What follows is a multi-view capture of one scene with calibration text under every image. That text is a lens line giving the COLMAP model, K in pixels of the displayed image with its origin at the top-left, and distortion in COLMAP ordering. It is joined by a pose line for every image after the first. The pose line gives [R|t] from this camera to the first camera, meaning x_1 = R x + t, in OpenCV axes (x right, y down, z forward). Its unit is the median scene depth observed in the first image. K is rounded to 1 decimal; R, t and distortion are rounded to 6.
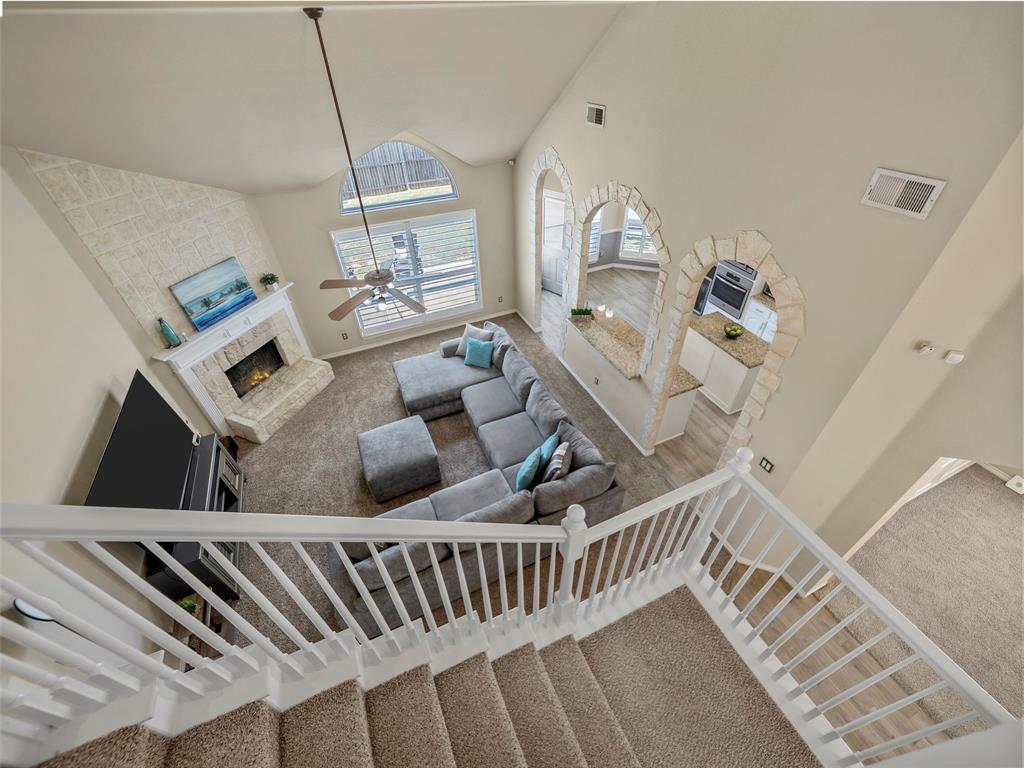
lens RADIAL K [[424.1, 0, 515.1], [0, 424.1, 390.9], [0, 0, 1]] dist [-0.000967, -0.000199]
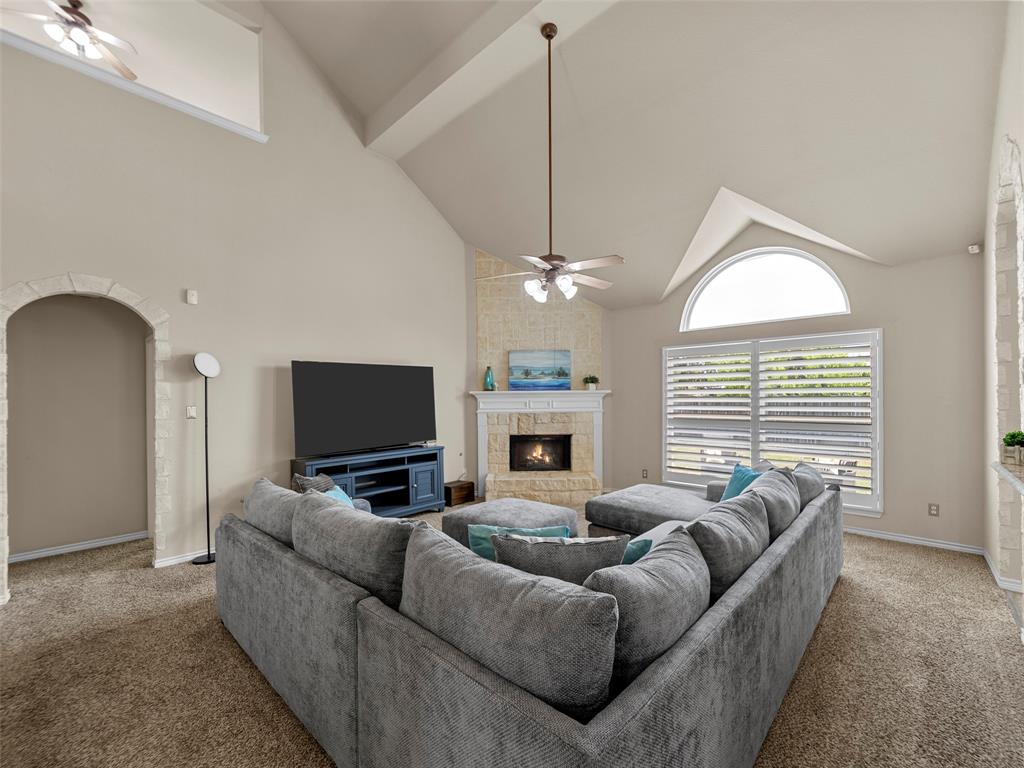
lens RADIAL K [[424.1, 0, 515.1], [0, 424.1, 390.9], [0, 0, 1]] dist [-0.000967, -0.000199]
pose [[0.391771, 0.016031, -0.919923, 0.309942], [-0.602922, 0.759723, -0.243530, 0.124759], [0.694983, 0.650050, 0.307303, 0.595064]]
